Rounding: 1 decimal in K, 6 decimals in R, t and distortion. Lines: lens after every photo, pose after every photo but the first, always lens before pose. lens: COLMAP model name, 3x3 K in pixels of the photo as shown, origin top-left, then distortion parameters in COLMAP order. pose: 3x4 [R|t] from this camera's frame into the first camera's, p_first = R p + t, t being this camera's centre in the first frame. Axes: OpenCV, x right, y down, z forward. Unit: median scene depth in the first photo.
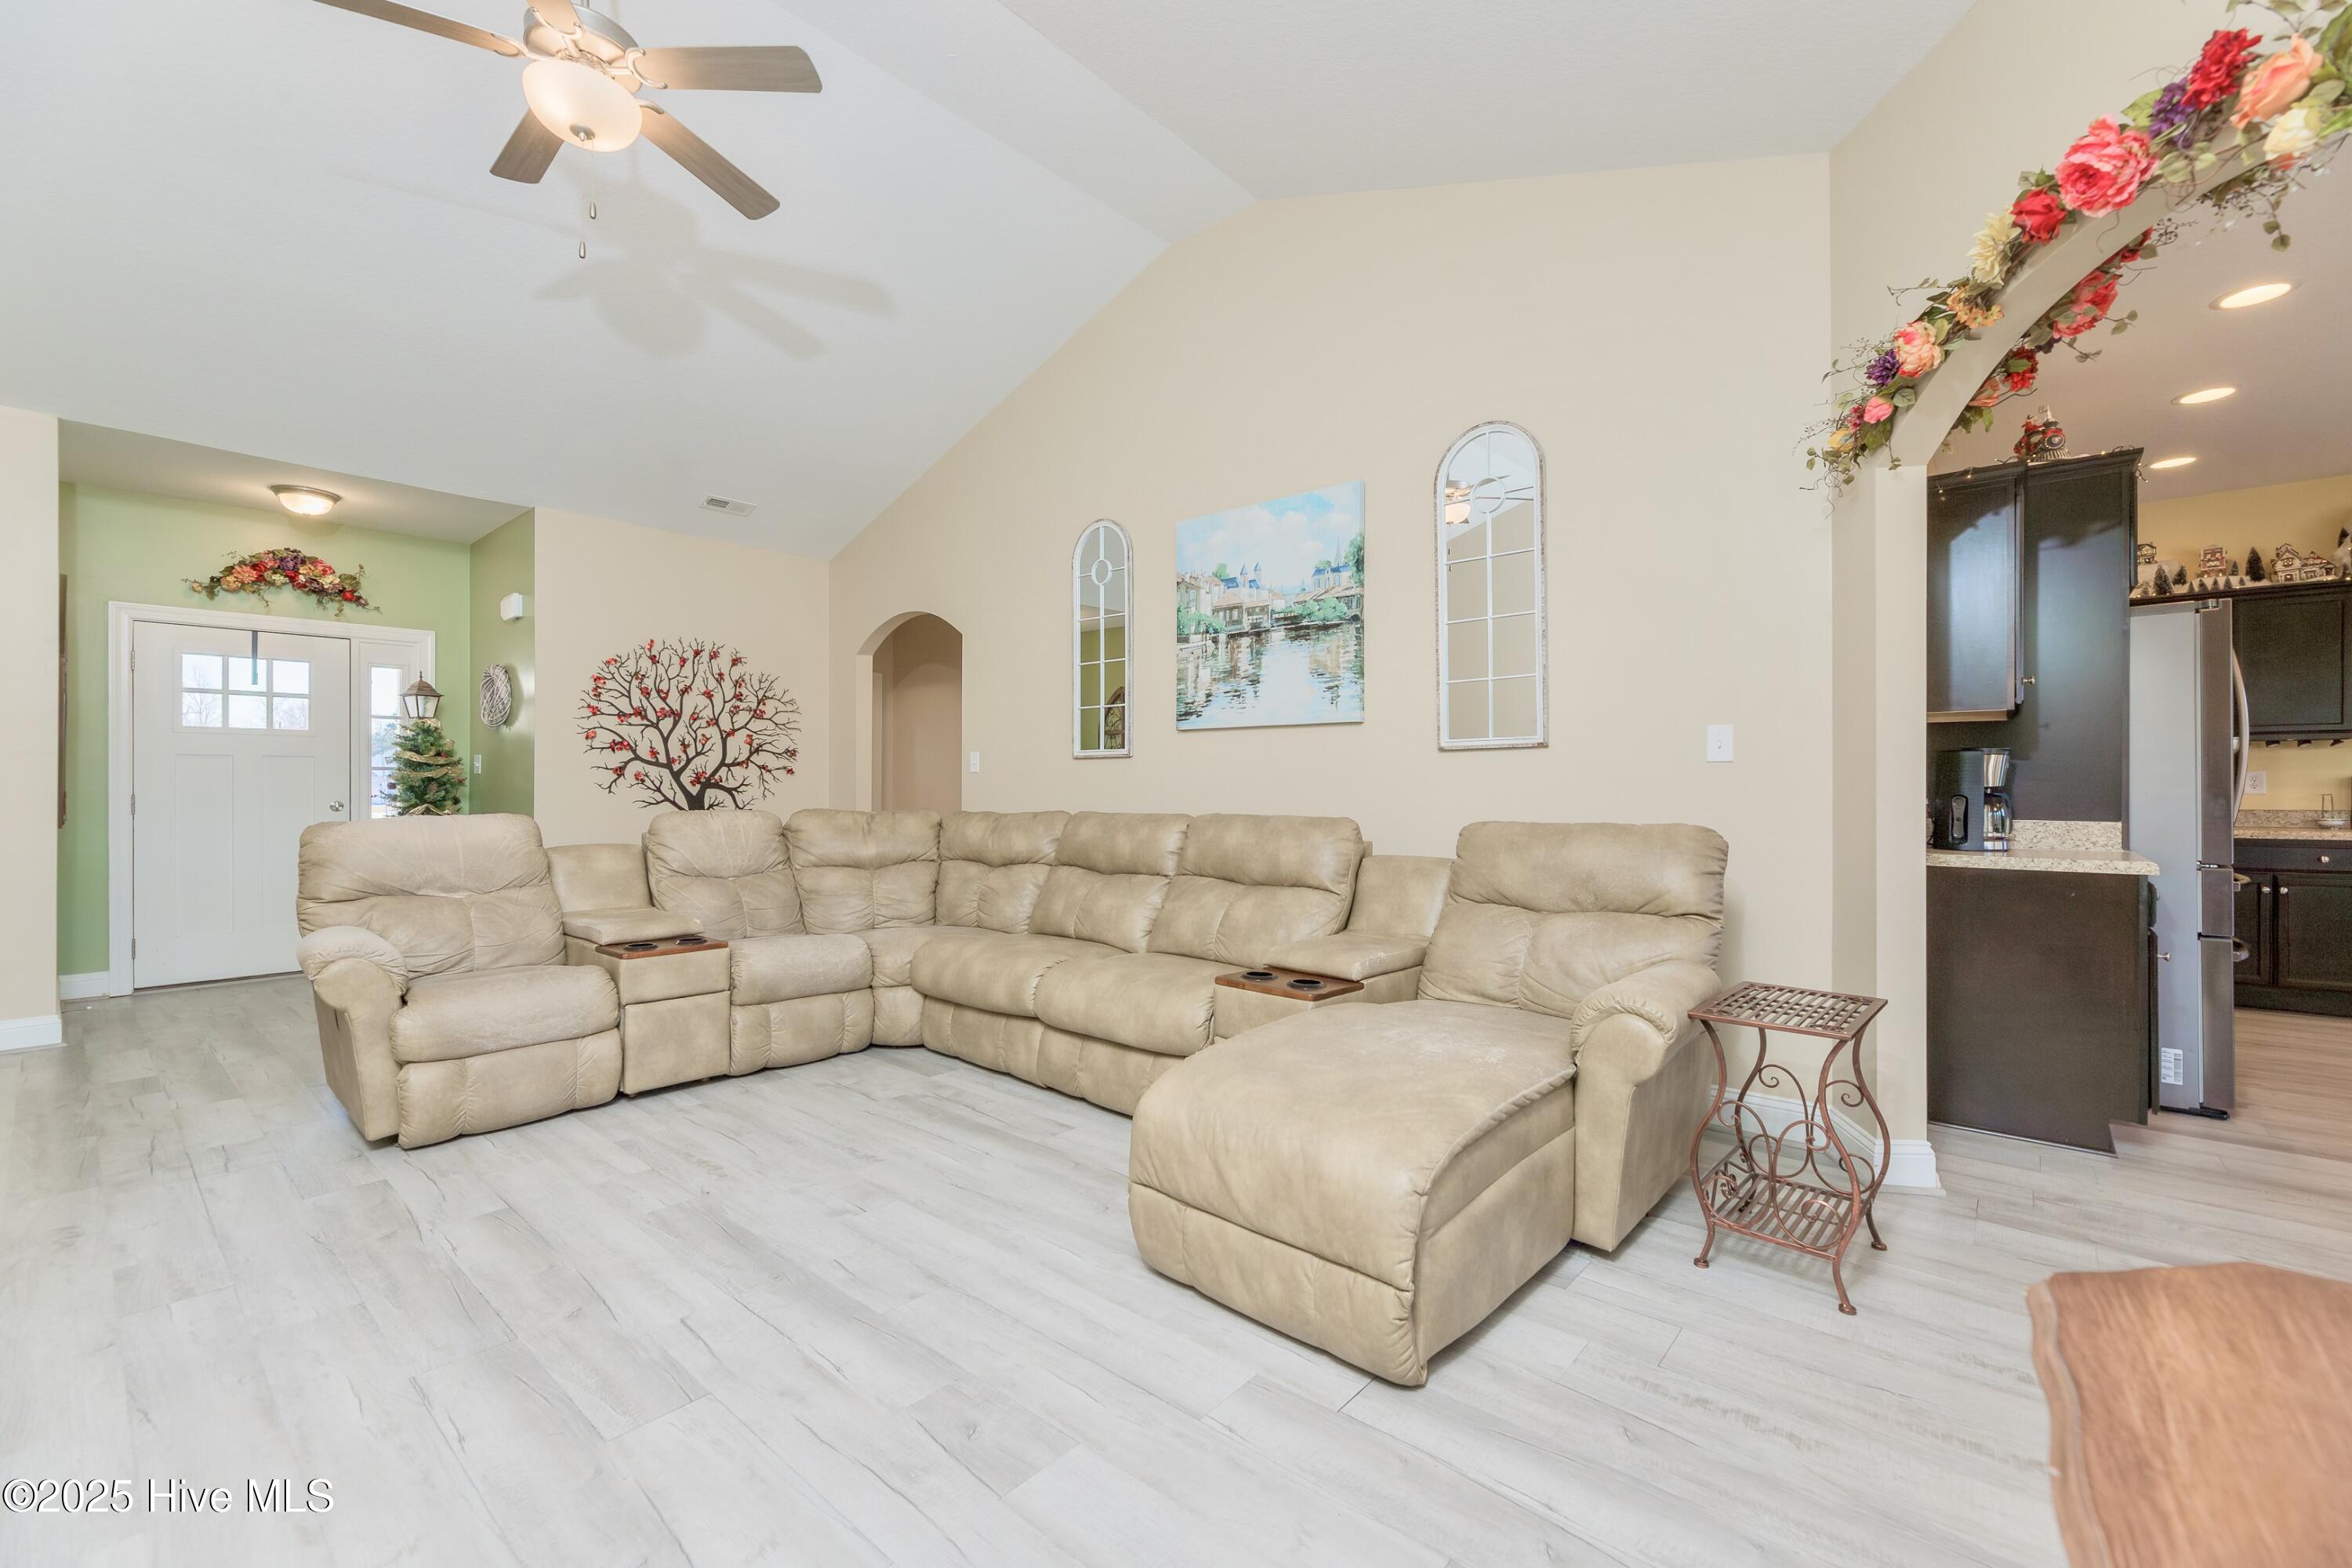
lens RADIAL K [[952.8, 0, 1173.8], [0, 952.8, 789.8], [0, 0, 1]] dist [-0.002265, 0.000057]
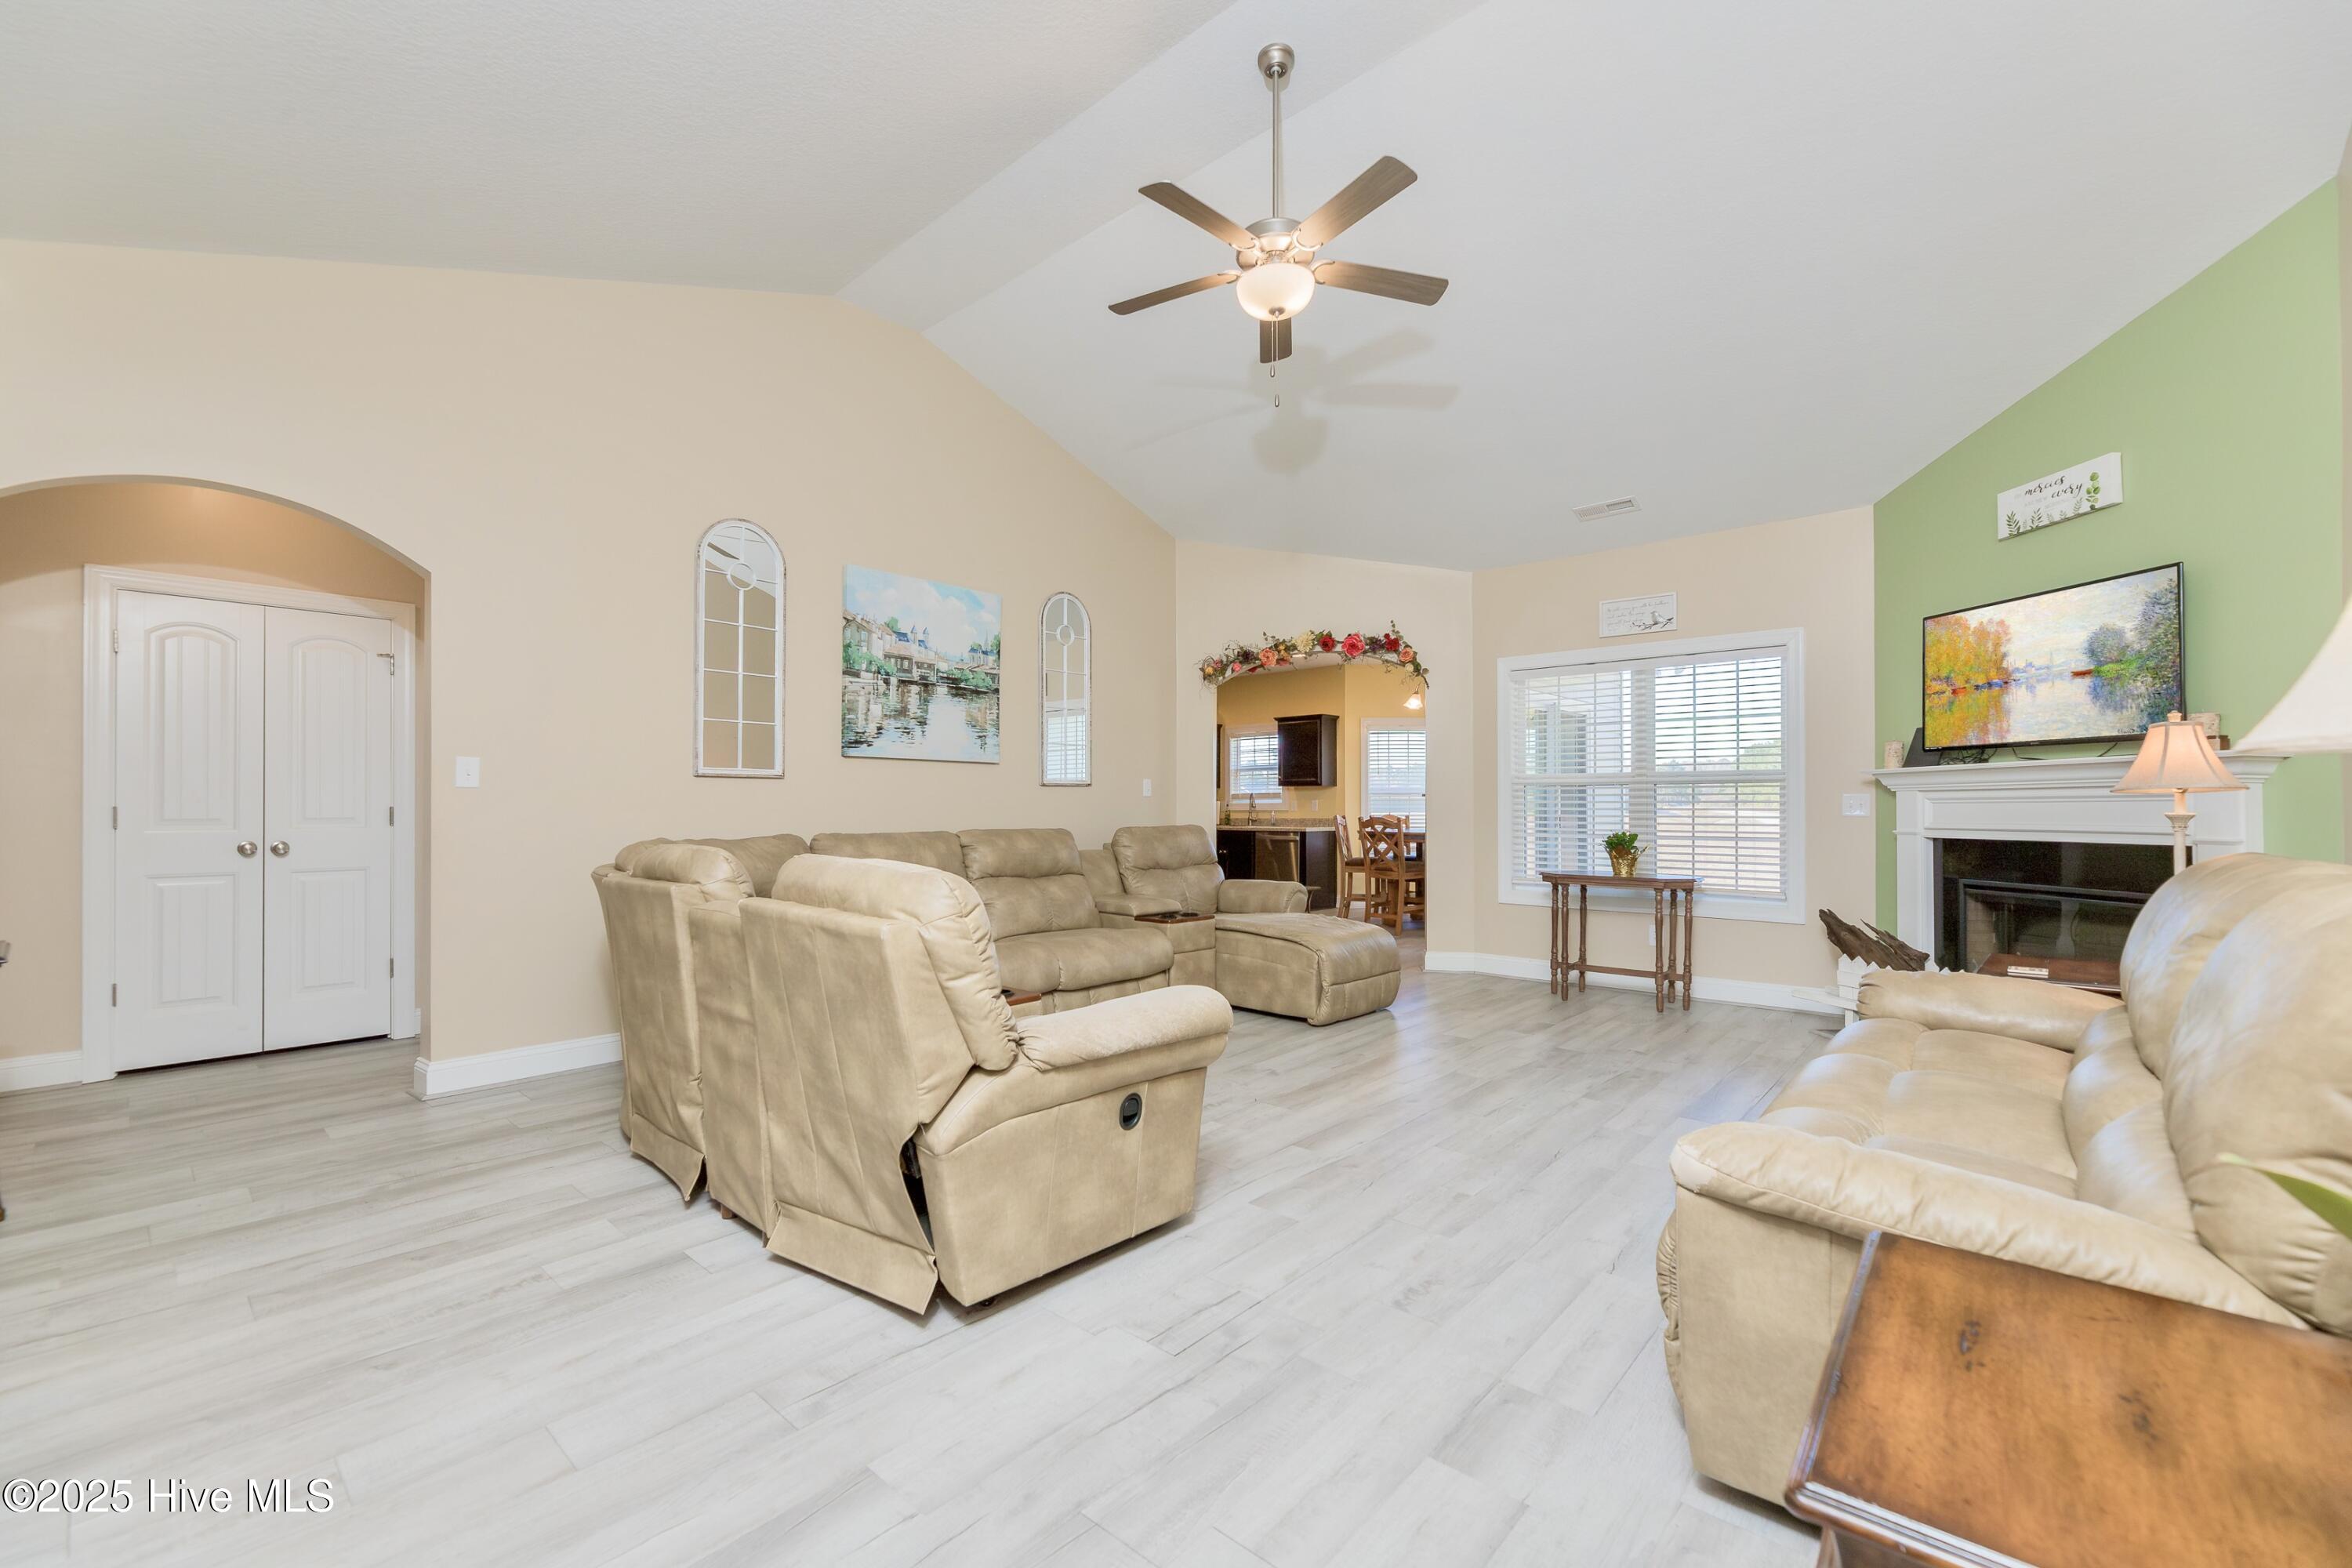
lens RADIAL K [[966.3, 0, 1146.4], [0, 966.3, 803.4], [0, 0, 1]] dist [-0.000987, -0.000055]
pose [[0.039228, 0.004357, 0.999221, -1.086706], [0.003944, 0.999982, -0.004516, -0.002917], [-0.999223, 0.004118, 0.039210, 0.626396]]
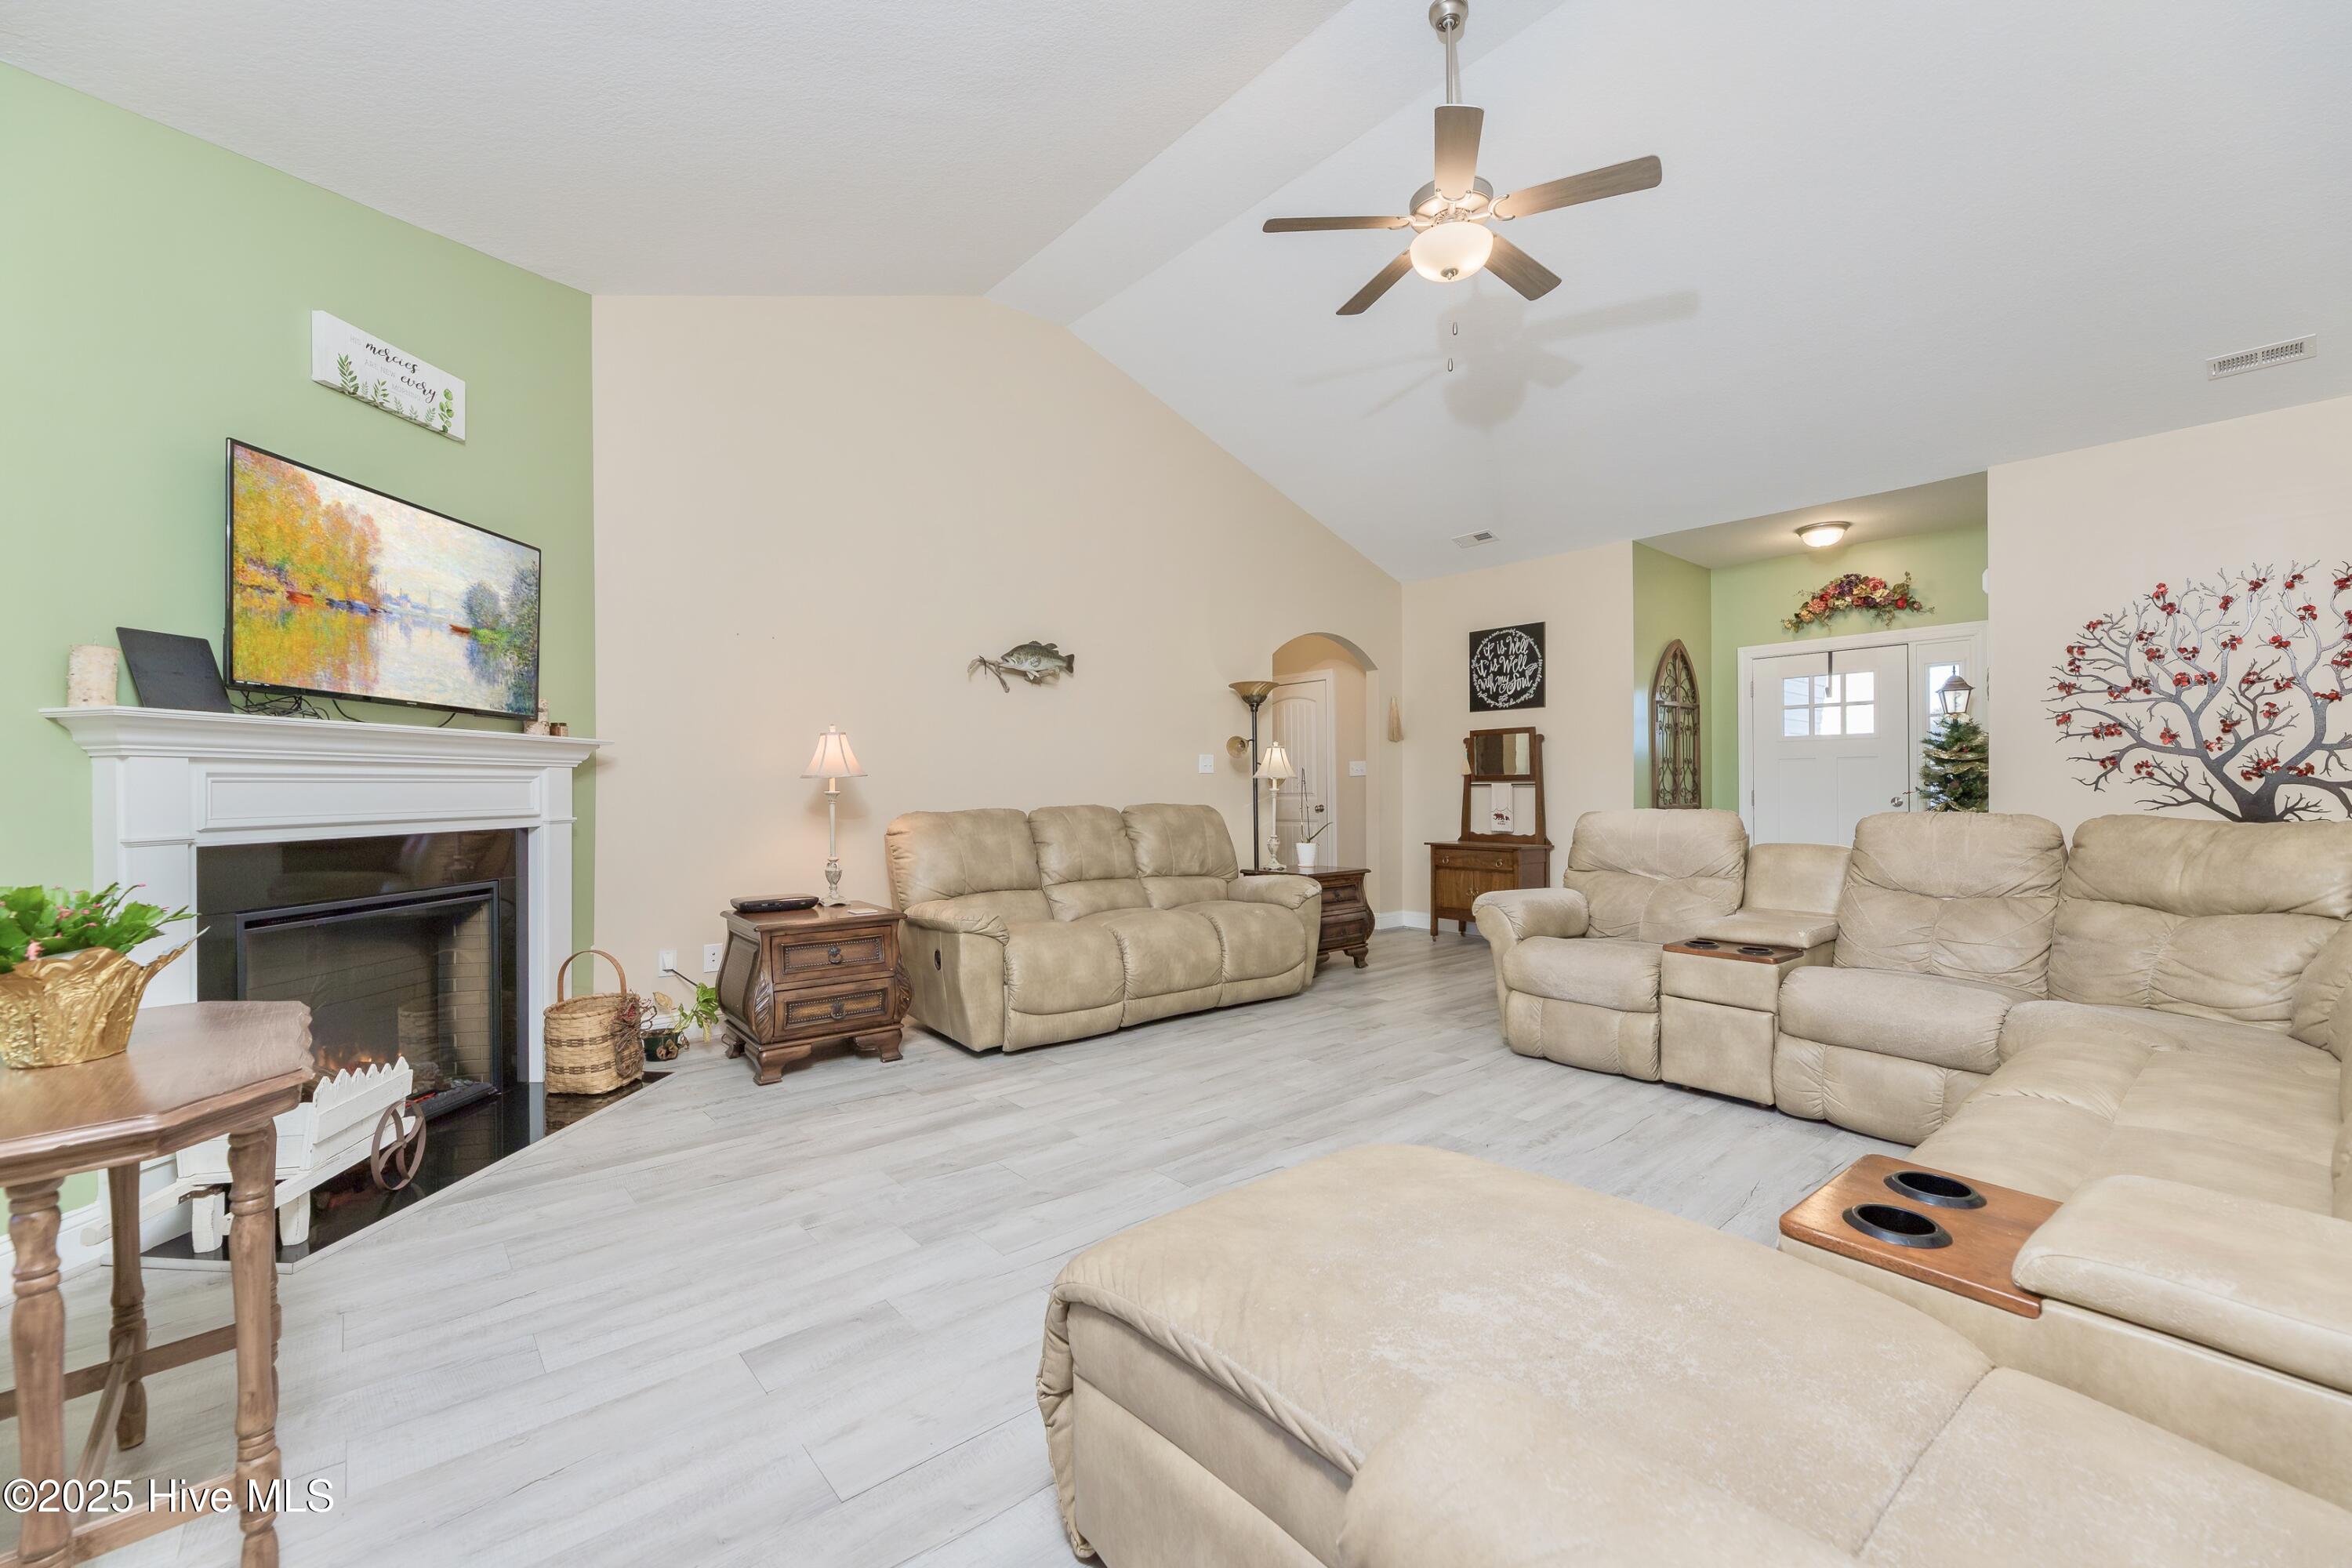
lens RADIAL K [[952.8, 0, 1173.8], [0, 952.8, 789.8], [0, 0, 1]] dist [-0.002265, 0.000057]
pose [[-0.146580, 0.001483, -0.989198, 0.387609], [0.003488, 0.999993, 0.000982, -0.000475], [0.989193, -0.003307, -0.146584, 0.453898]]
